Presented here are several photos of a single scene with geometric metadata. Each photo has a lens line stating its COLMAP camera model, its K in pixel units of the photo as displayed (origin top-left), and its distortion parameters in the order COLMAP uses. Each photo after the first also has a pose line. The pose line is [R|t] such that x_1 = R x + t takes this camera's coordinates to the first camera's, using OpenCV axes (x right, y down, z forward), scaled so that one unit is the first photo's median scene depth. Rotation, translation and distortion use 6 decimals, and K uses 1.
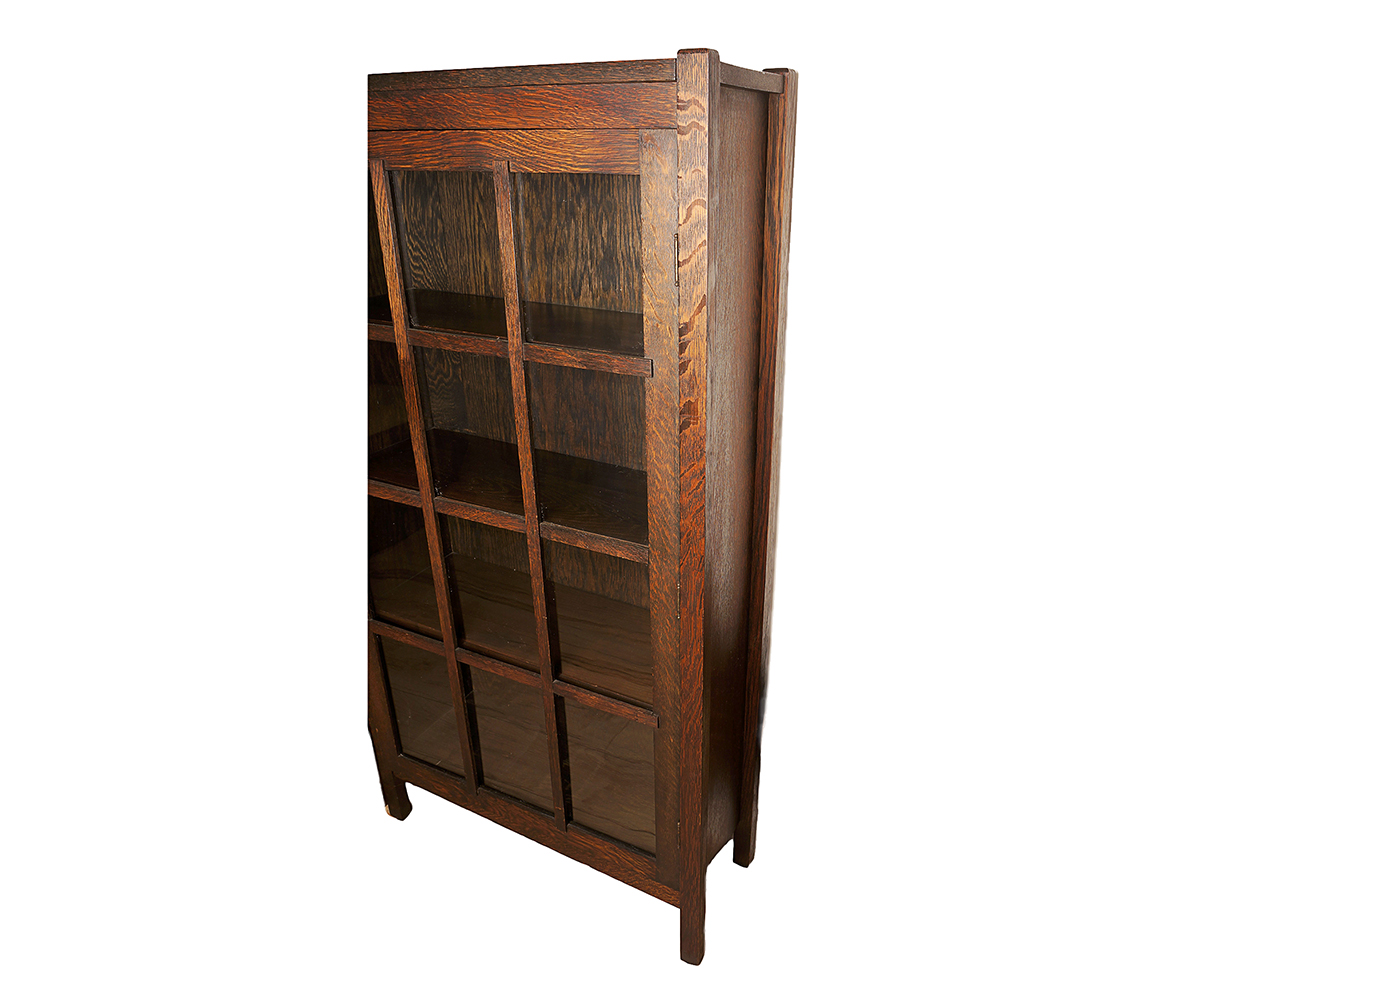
lens RADIAL K [[758.7, 0, 694.2], [0, 758.7, 497.3], [0, 0, 1]] dist [-0.007564, -0.001927]
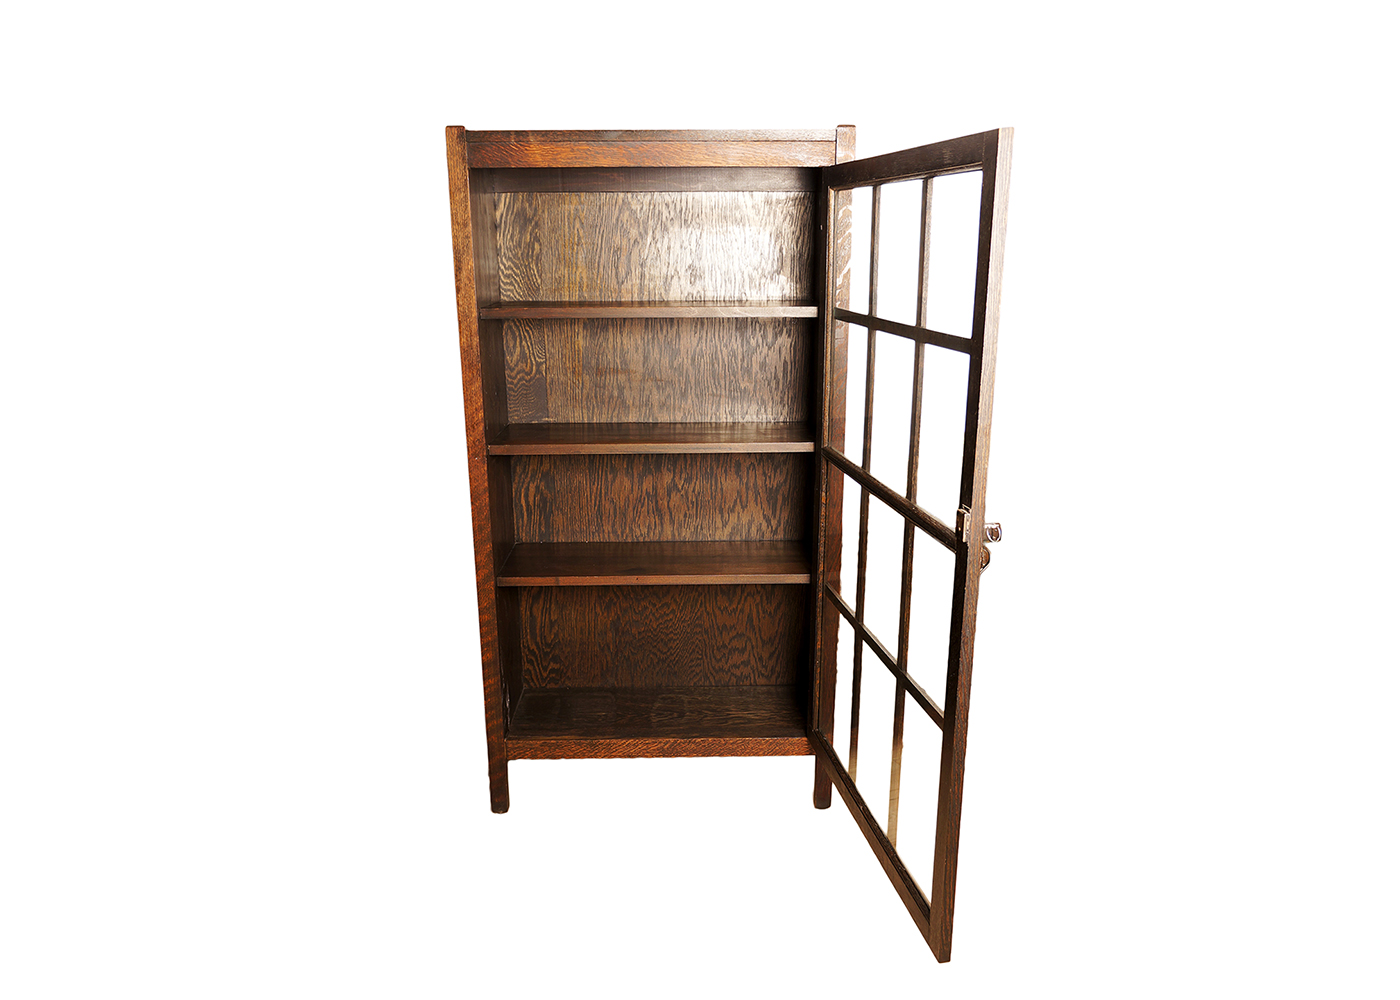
lens RADIAL K [[926.7, 0, 701.9], [0, 926.7, 492.5], [0, 0, 1]] dist [-0.018793, 0.004289]
pose [[0.883238, -0.132825, 0.449721, -0.879090], [0.207521, 0.970736, -0.120859, 0.285920], [-0.420507, 0.200073, 0.884954, -0.397639]]
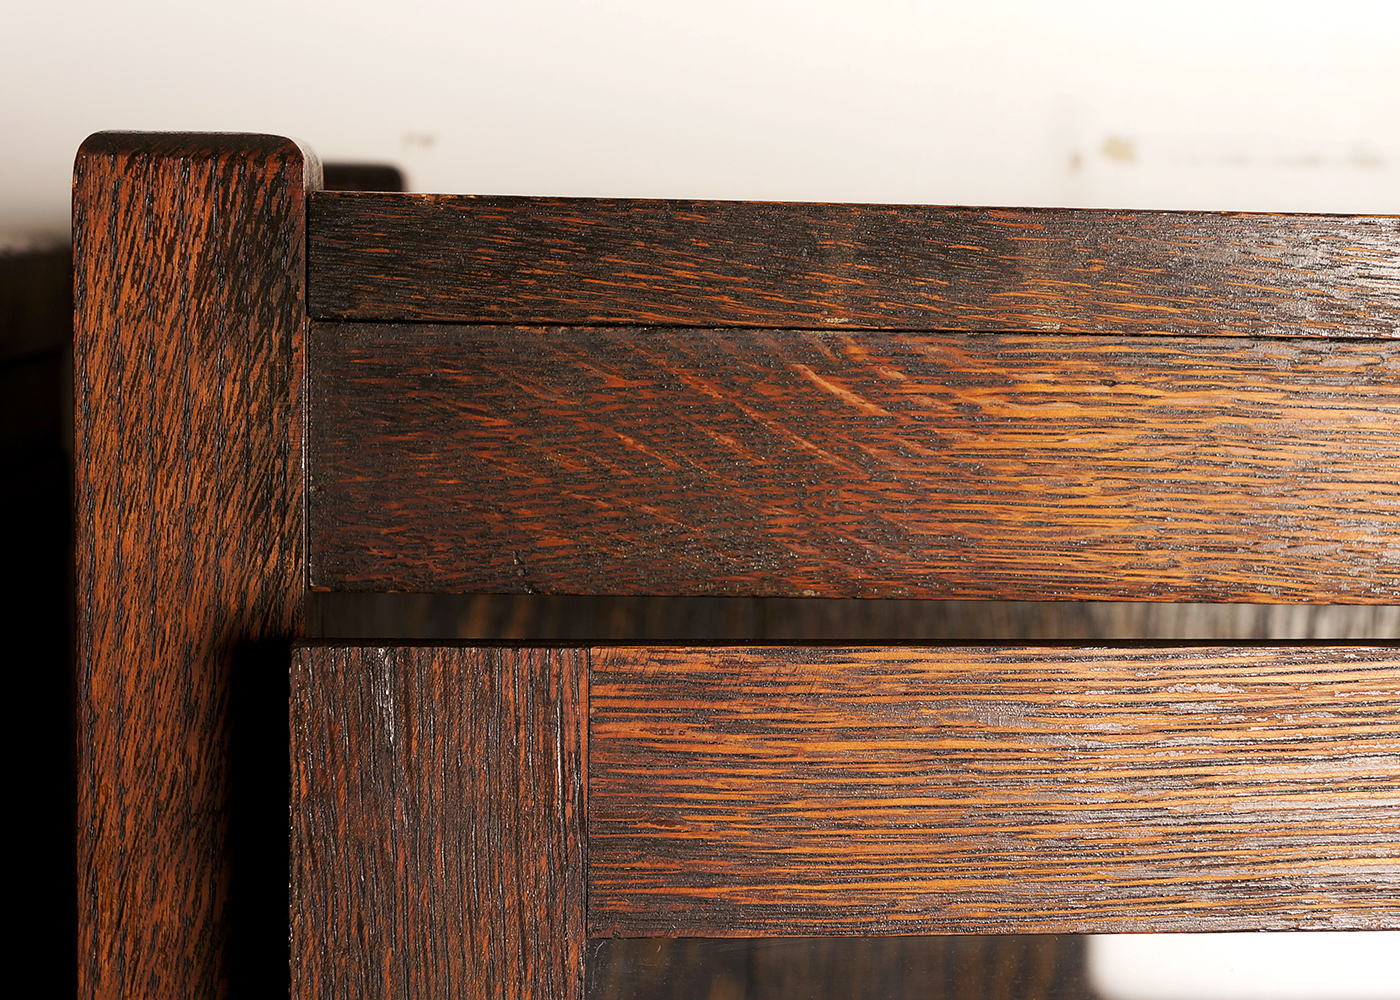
lens RADIAL K [[2723.7, 0, 752.1], [0, 2723.7, 550.8], [0, 0, 1]] dist [-0.015288, 0.000000]
pose [[0.870478, -0.047238, 0.489936, -0.629106], [0.194925, 0.947086, -0.255013, -0.323729], [-0.451965, 0.317484, 0.833626, 0.539574]]
